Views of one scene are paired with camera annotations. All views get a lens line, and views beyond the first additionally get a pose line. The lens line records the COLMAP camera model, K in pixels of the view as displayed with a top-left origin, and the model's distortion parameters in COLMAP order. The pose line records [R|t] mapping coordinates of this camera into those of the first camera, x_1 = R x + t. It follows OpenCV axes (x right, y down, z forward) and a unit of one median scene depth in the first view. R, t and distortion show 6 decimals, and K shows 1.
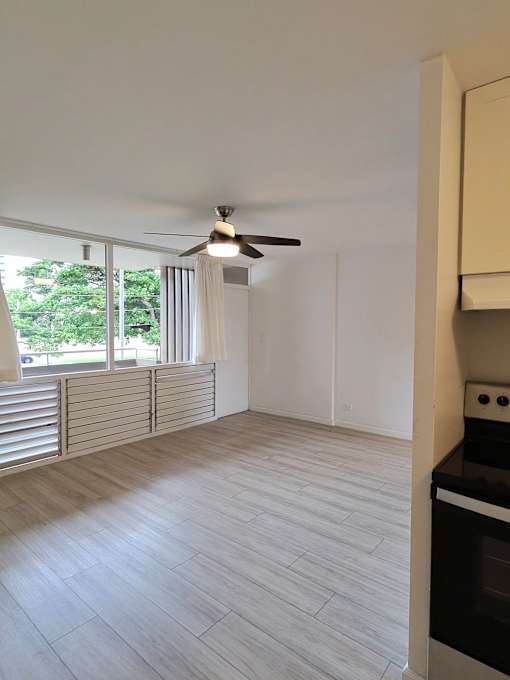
lens RADIAL K [[383.5, 0, 255.0], [0, 383.5, 340.0], [0, 0, 1]] dist [0.003678, 0.001365]
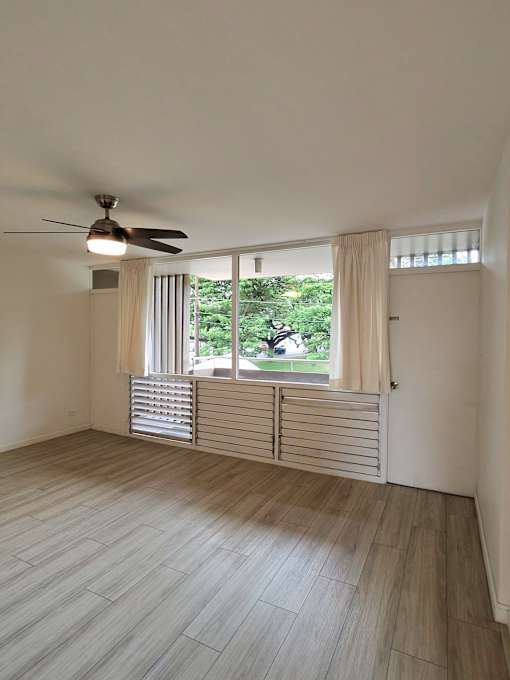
lens RADIAL K [[371.0, 0, 256.2], [0, 371.0, 341.3], [0, 0, 1]] dist [0.002609, -0.000130]
pose [[0.225543, 0.023864, -0.973941, 0.584686], [-0.045037, 0.998887, 0.014046, -0.037392], [0.973192, 0.040695, 0.226367, 0.837576]]
